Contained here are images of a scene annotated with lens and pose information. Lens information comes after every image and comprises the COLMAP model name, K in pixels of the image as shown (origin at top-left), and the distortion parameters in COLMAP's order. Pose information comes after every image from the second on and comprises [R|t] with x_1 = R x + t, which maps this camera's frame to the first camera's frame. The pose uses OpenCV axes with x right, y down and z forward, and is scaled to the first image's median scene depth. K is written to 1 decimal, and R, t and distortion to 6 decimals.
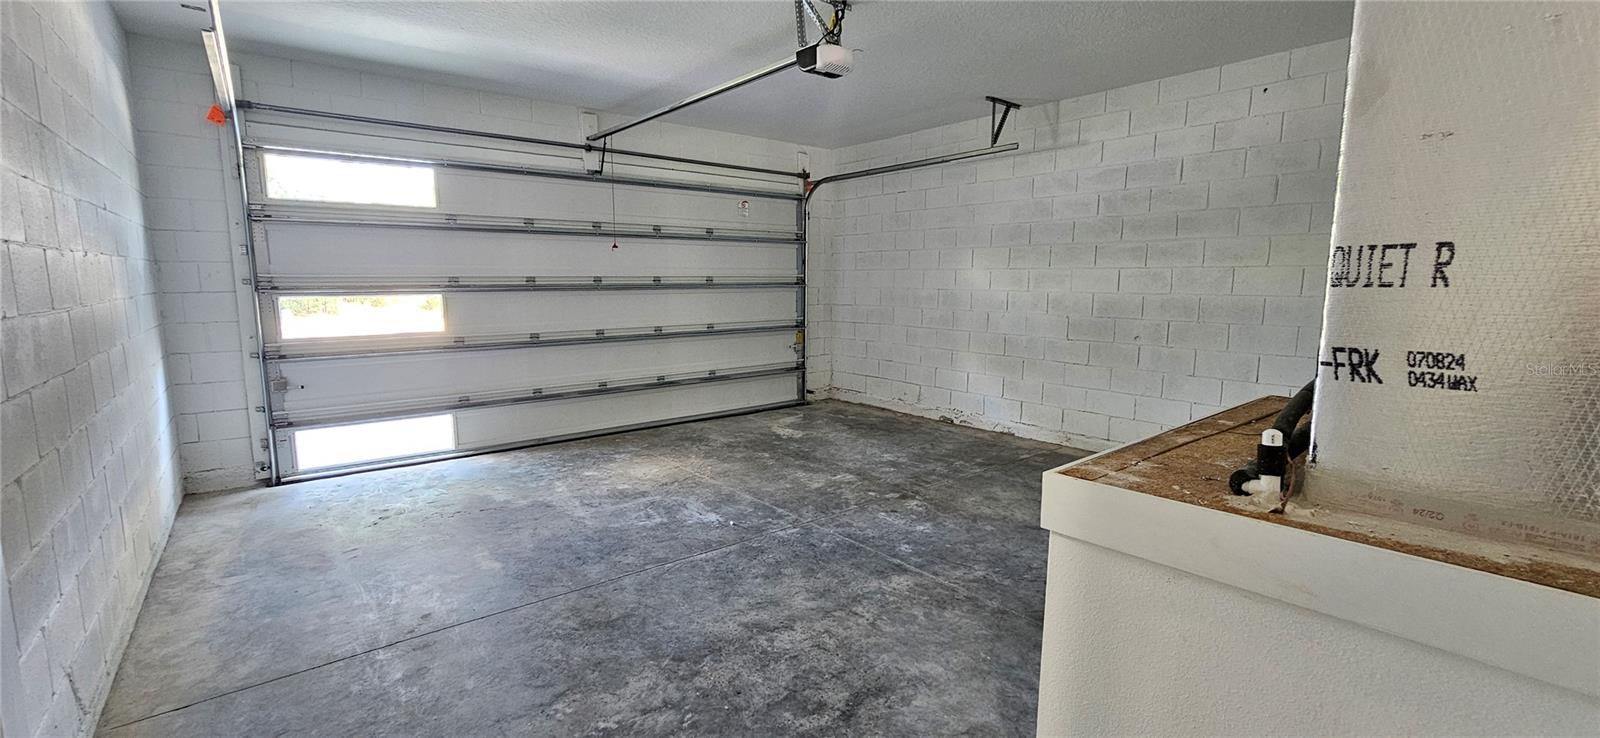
lens RADIAL K [[655.4, 0, 796.0], [0, 655.4, 366.5], [0, 0, 1]] dist [-0.002777, 0.000856]
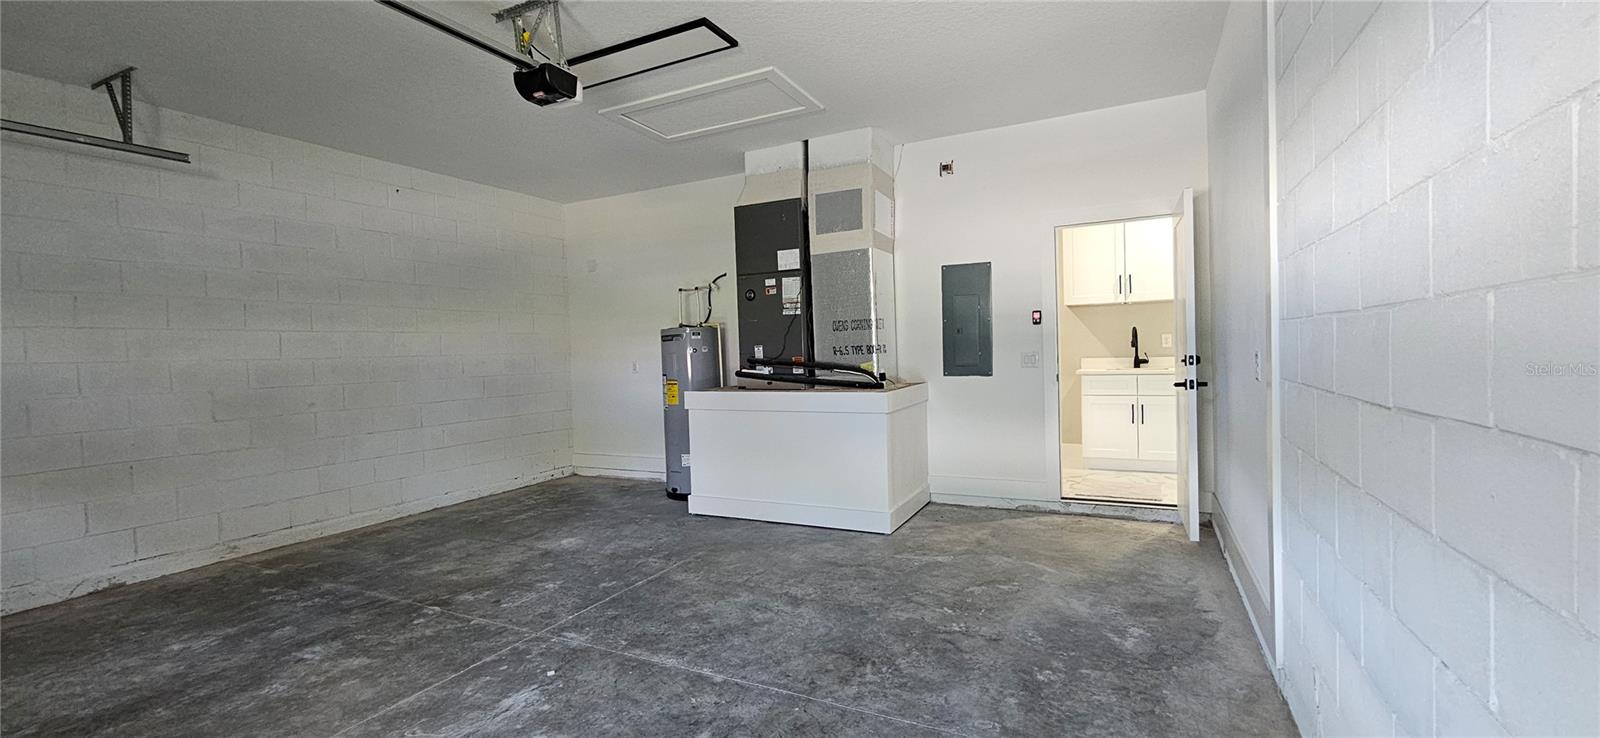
lens RADIAL K [[655.4, 0, 798.2], [0, 655.4, 368.6], [0, 0, 1]] dist [-0.002777, 0.000856]
pose [[-0.404438, -0.014989, 0.914442, -0.792635], [0.148777, 0.985469, 0.081954, -0.089165], [-0.902383, 0.169193, -0.396331, 0.948673]]
